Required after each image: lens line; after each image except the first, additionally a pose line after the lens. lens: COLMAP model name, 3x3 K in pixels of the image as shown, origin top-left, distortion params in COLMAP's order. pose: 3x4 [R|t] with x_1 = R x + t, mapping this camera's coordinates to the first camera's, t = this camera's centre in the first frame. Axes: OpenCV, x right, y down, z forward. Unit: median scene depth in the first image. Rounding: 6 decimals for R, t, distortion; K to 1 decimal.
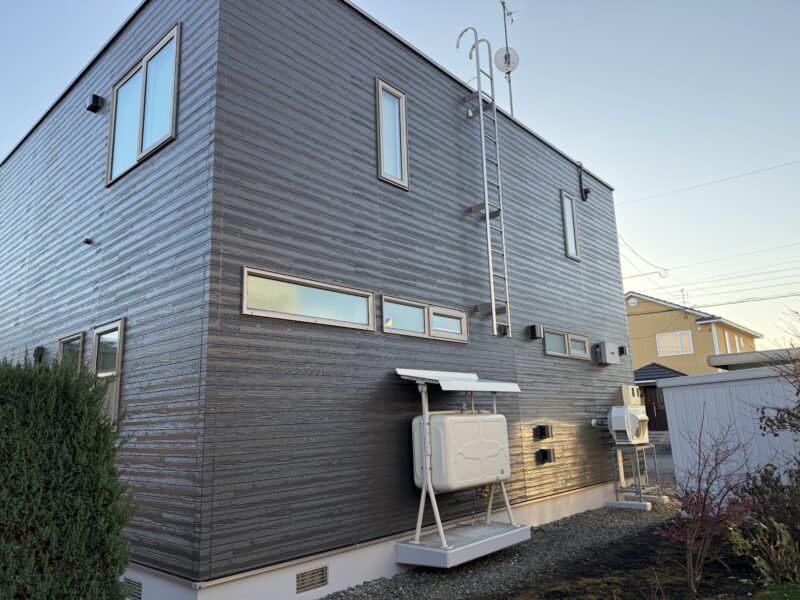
lens RADIAL K [[564.9, 0, 401.7], [0, 564.9, 300.8], [0, 0, 1]] dist [0.038807, -0.045363]
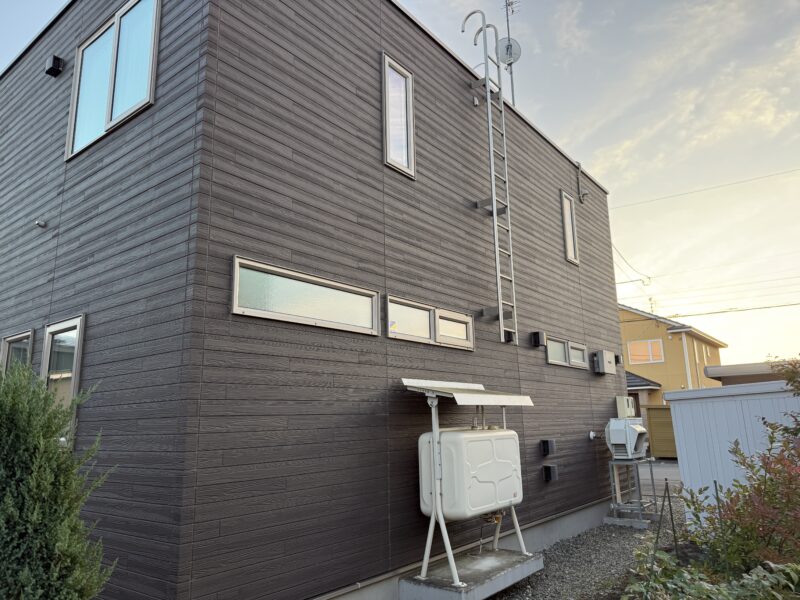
lens RADIAL K [[564.9, 0, 404.7], [0, 564.9, 299.9], [0, 0, 1]] dist [0.038807, -0.045363]
pose [[0.997294, 0.024245, 0.069405, -0.063664], [-0.023773, 0.999688, -0.007631, 0.003170], [-0.069568, 0.005960, 0.997559, 0.106668]]
